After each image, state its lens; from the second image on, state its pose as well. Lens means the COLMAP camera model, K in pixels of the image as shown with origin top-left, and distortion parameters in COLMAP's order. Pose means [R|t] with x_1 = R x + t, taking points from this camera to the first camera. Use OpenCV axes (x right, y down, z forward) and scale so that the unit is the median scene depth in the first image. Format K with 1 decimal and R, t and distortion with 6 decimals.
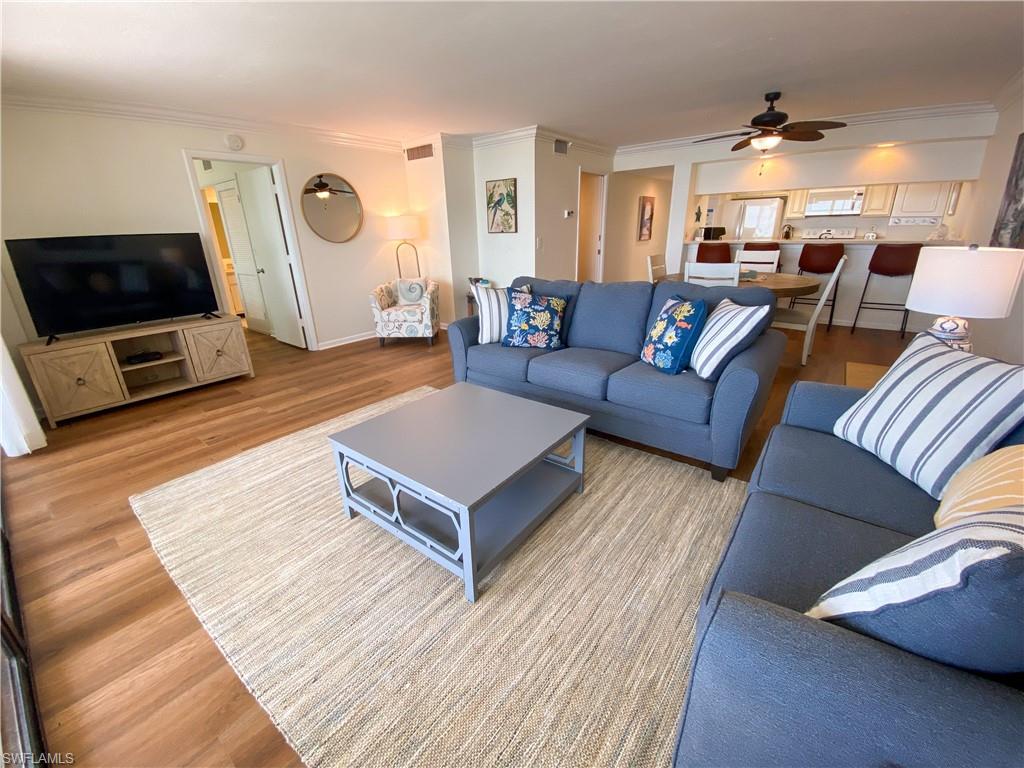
lens RADIAL K [[415.4, 0, 512.3], [0, 415.4, 394.2], [0, 0, 1]] dist [0.000290, -0.010543]
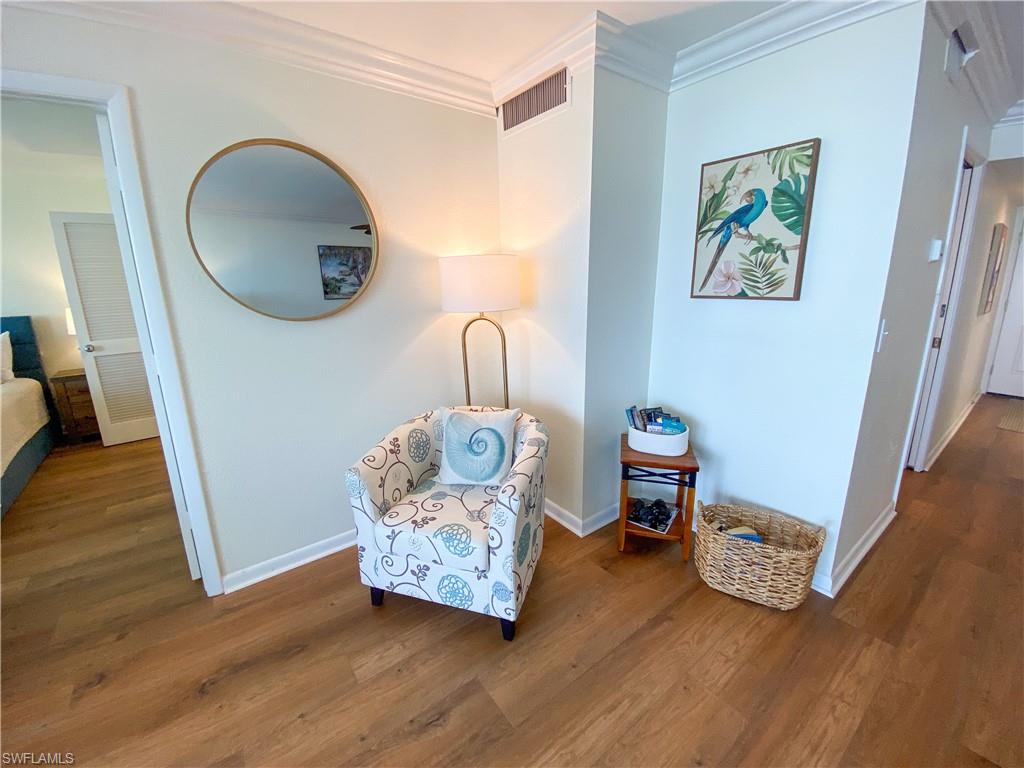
lens RADIAL K [[415.4, 0, 505.5], [0, 415.4, 386.6], [0, 0, 1]] dist [0.000290, -0.010543]
pose [[0.963582, 0.071297, -0.257734, -0.125403], [-0.103443, 0.988151, -0.113385, -0.263363], [0.246597, 0.135917, 0.959540, 0.644373]]
